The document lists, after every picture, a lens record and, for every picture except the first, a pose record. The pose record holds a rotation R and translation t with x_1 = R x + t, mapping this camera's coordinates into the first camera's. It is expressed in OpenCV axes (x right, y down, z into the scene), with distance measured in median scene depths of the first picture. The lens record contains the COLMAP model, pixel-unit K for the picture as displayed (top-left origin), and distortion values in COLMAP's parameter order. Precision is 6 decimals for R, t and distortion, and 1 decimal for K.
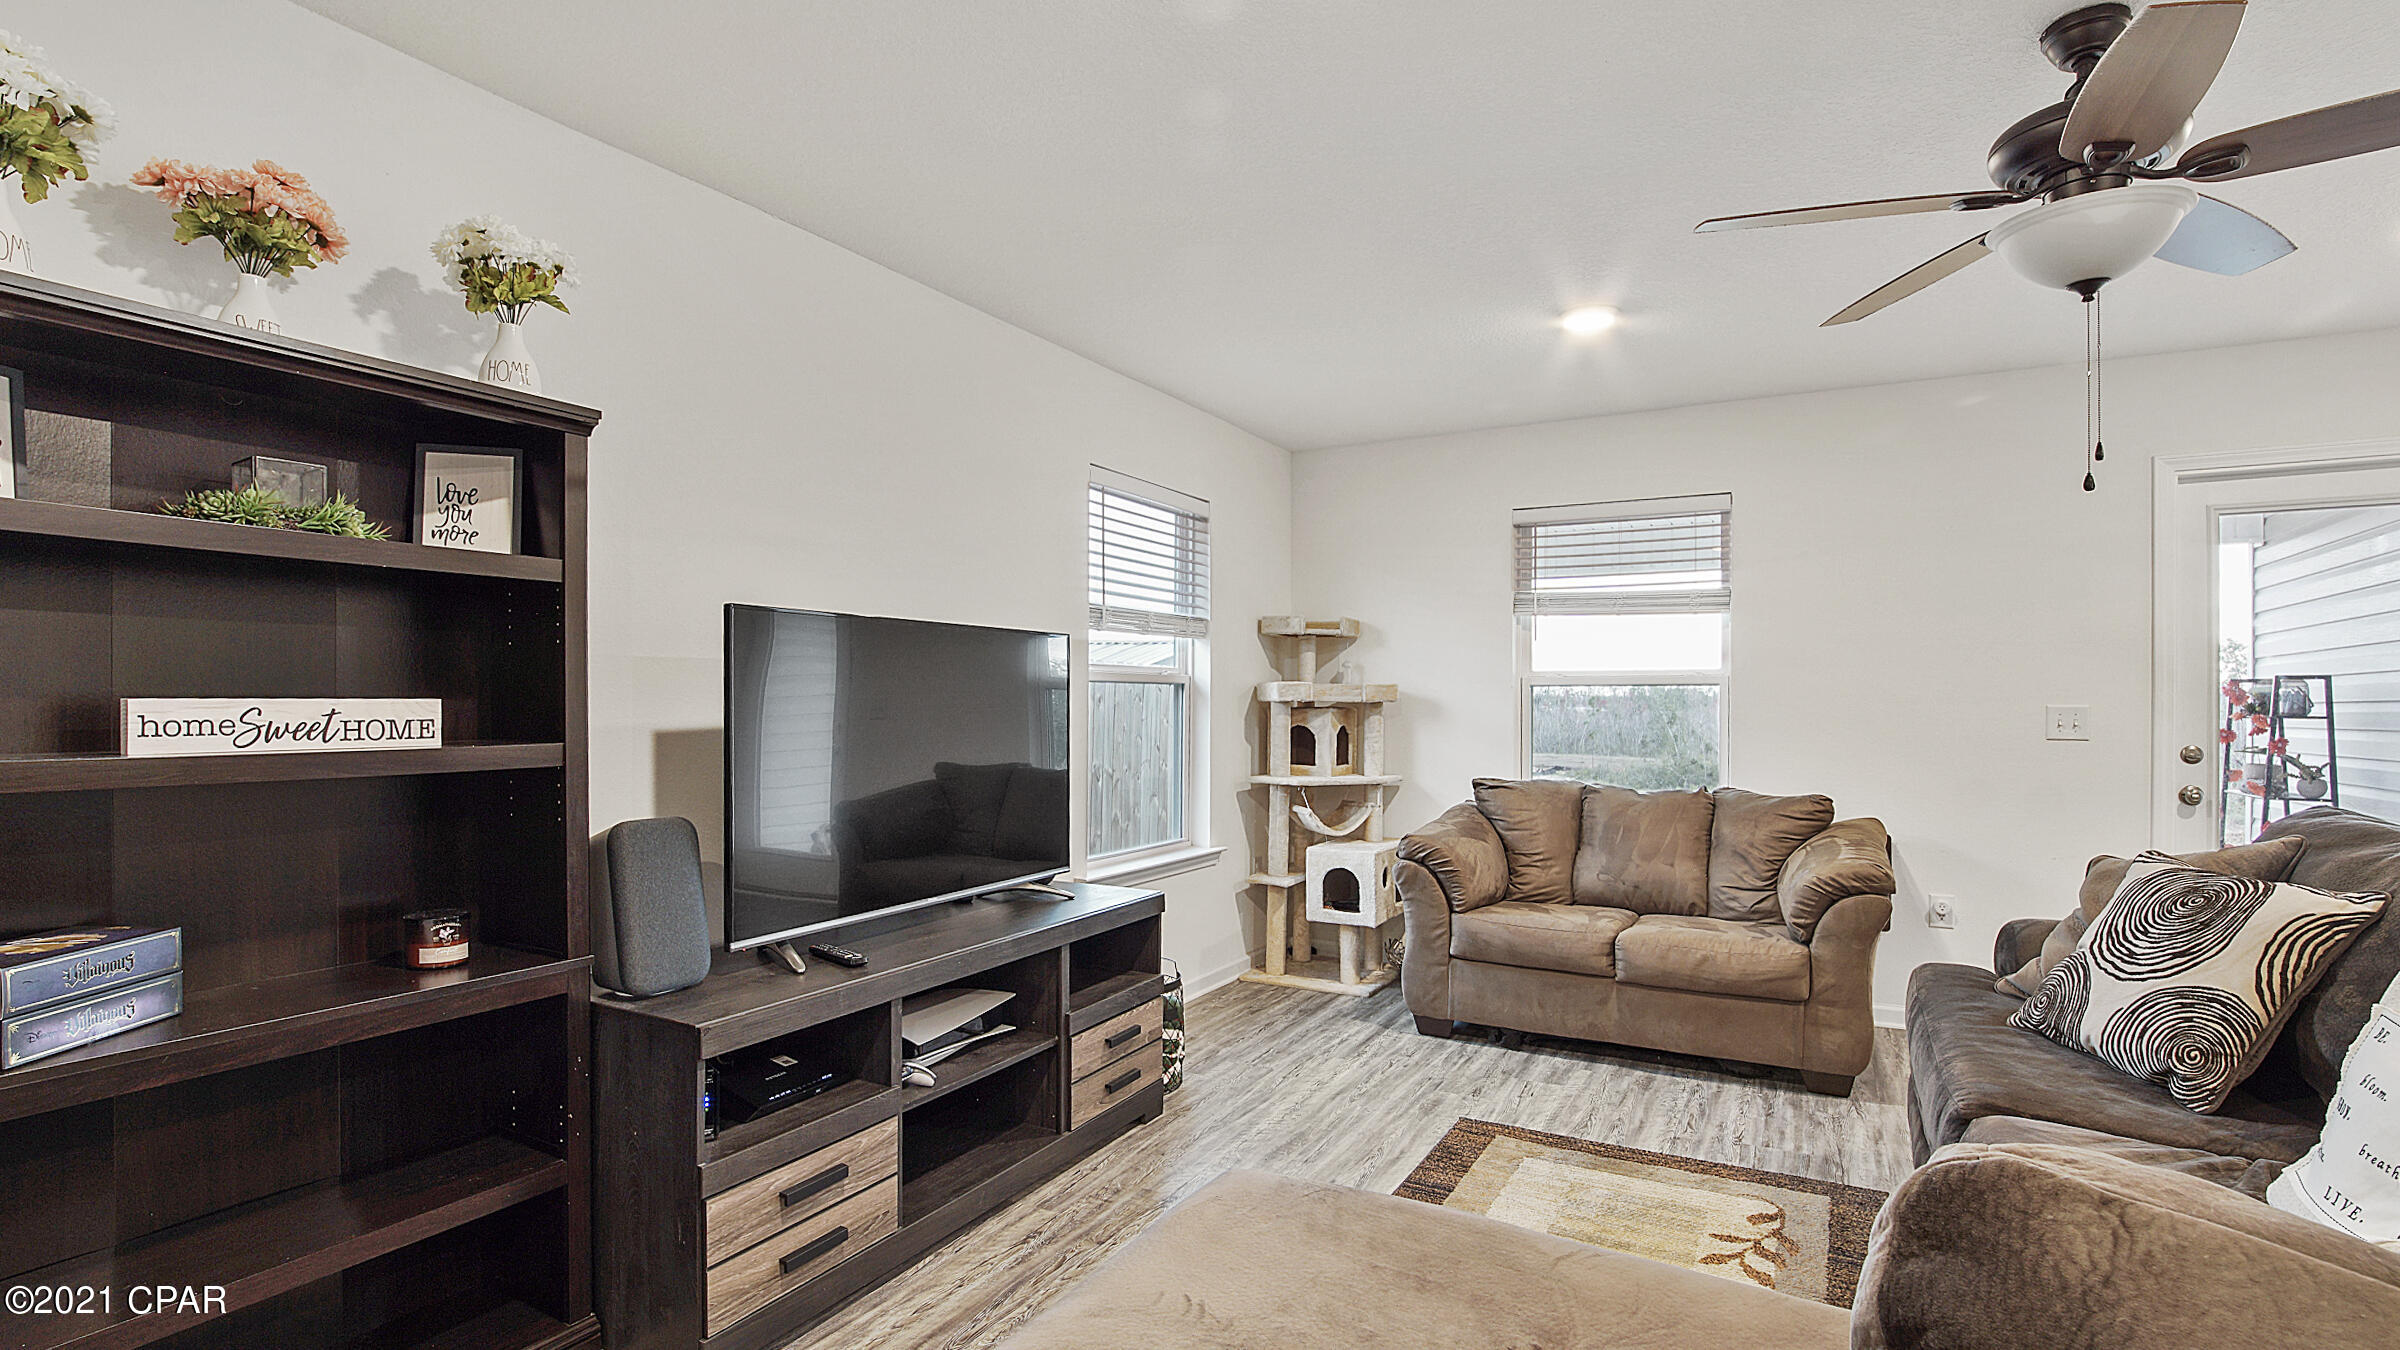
lens RADIAL K [[1097.1, 0, 1158.4], [0, 1097.1, 698.3], [0, 0, 1]] dist [-0.029709, 0.001054]
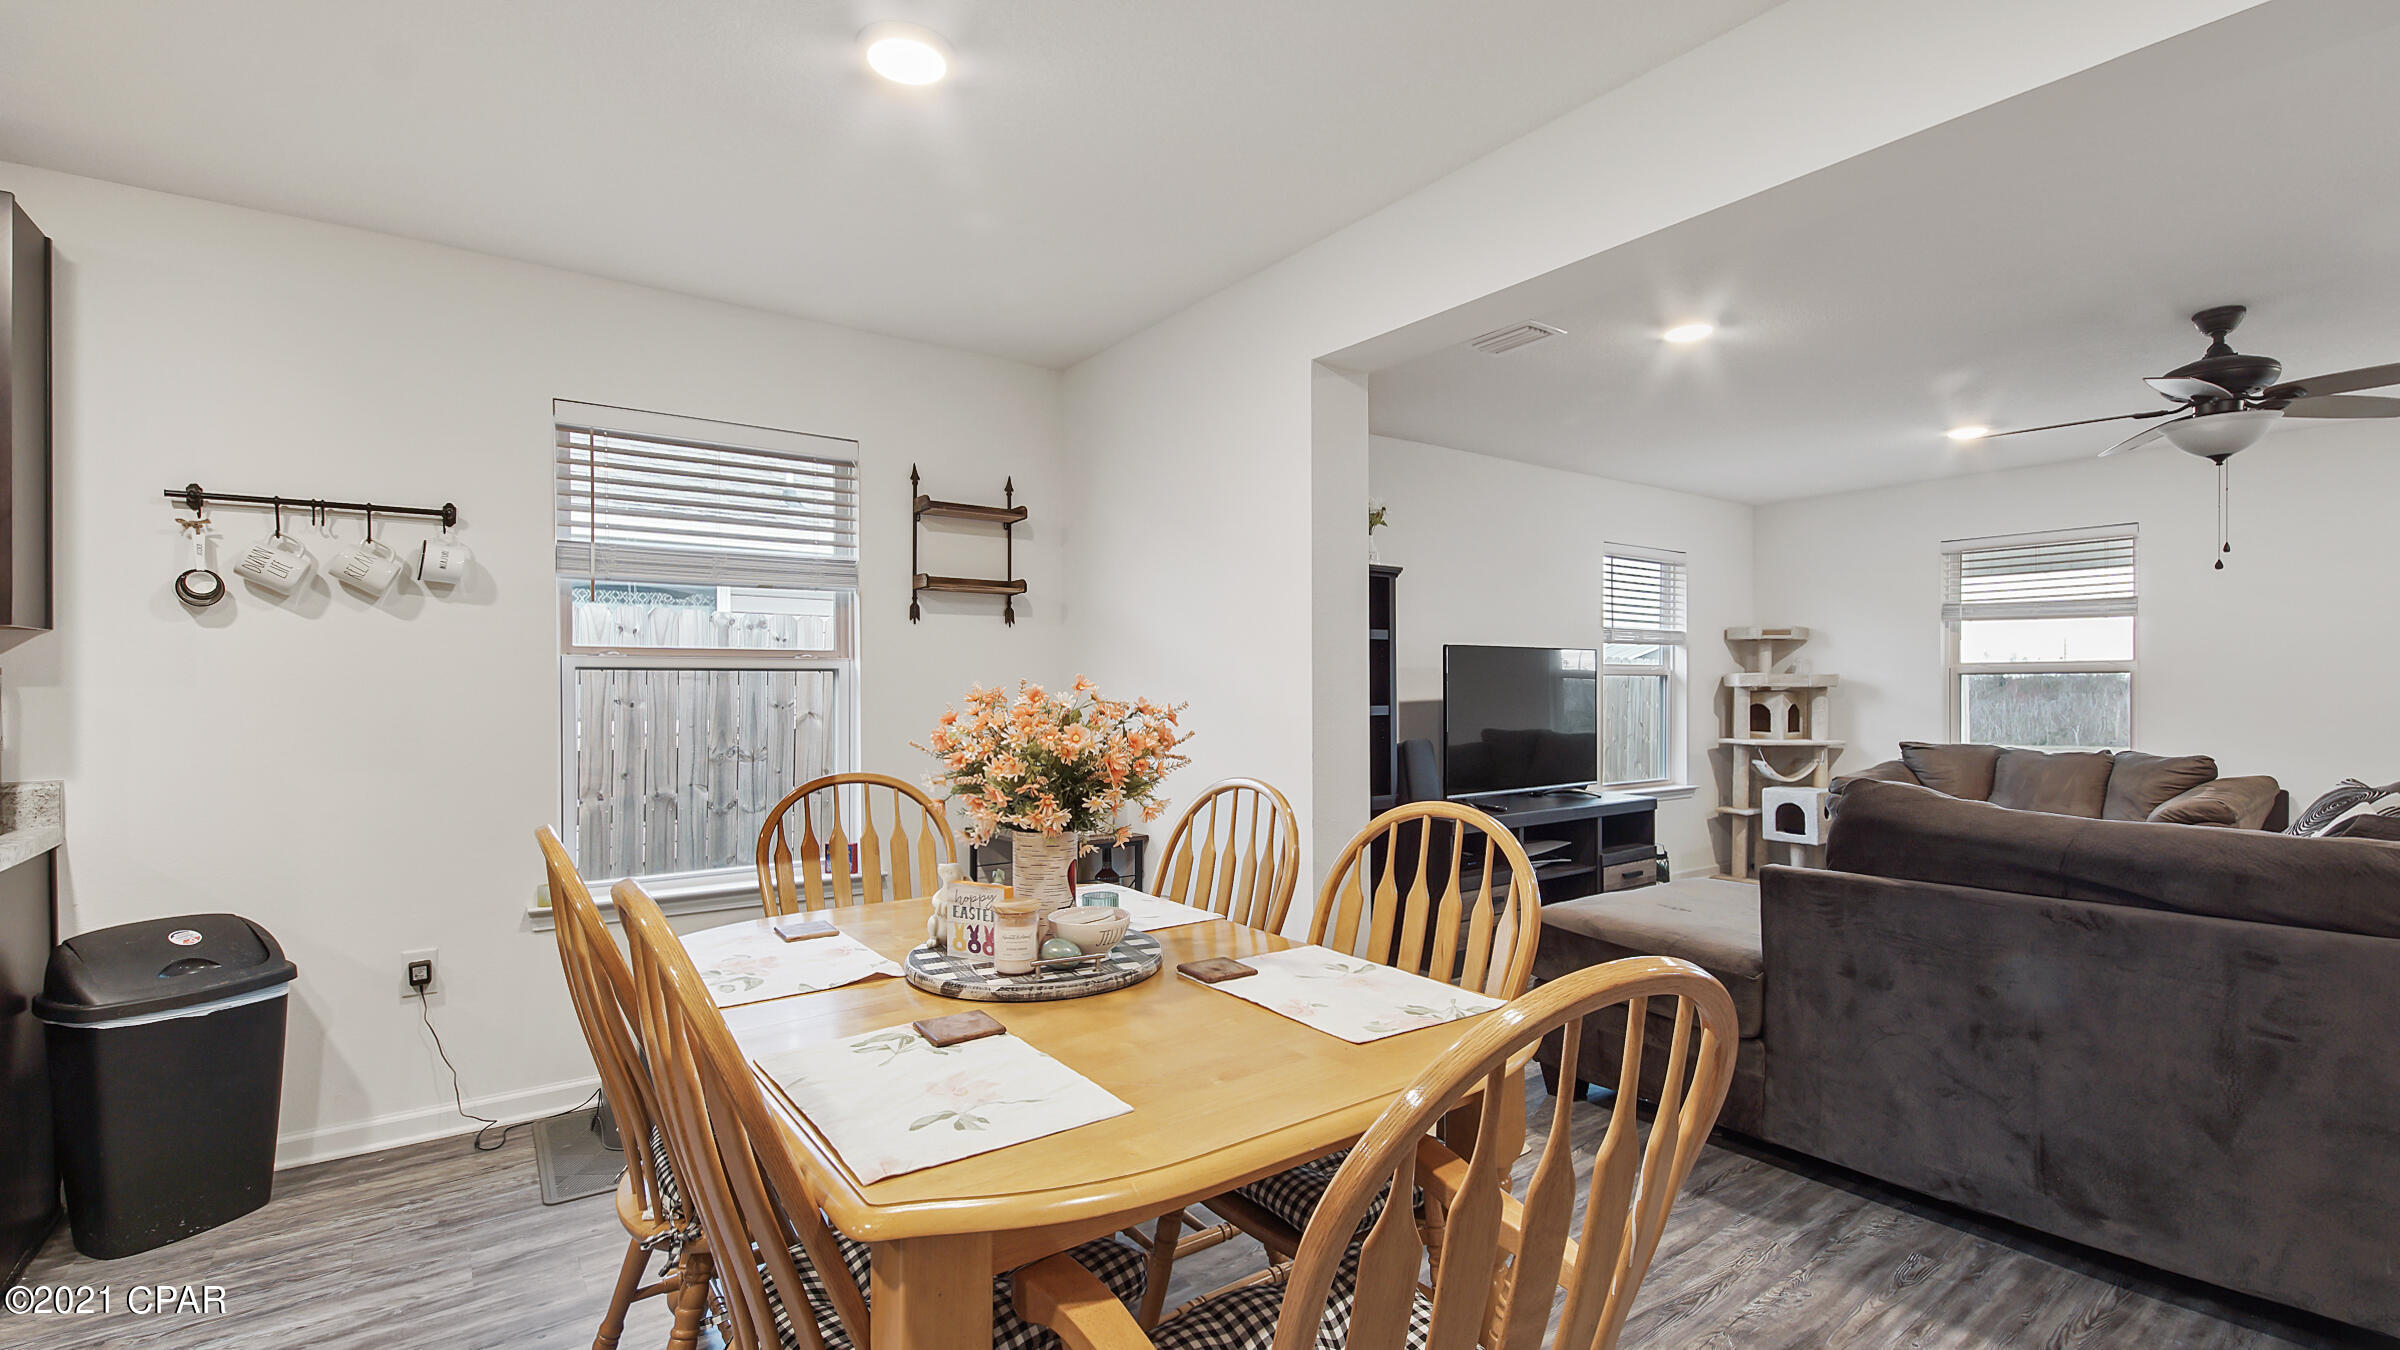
lens RADIAL K [[1048.6, 0, 1192.6], [0, 1048.6, 692.7], [0, 0, 1]] dist [0.044281, -0.023166]
pose [[0.923637, -0.002335, -0.383262, -0.022392], [0.004747, 0.999974, 0.005347, -0.000264], [0.383240, -0.006758, 0.923624, -0.585042]]
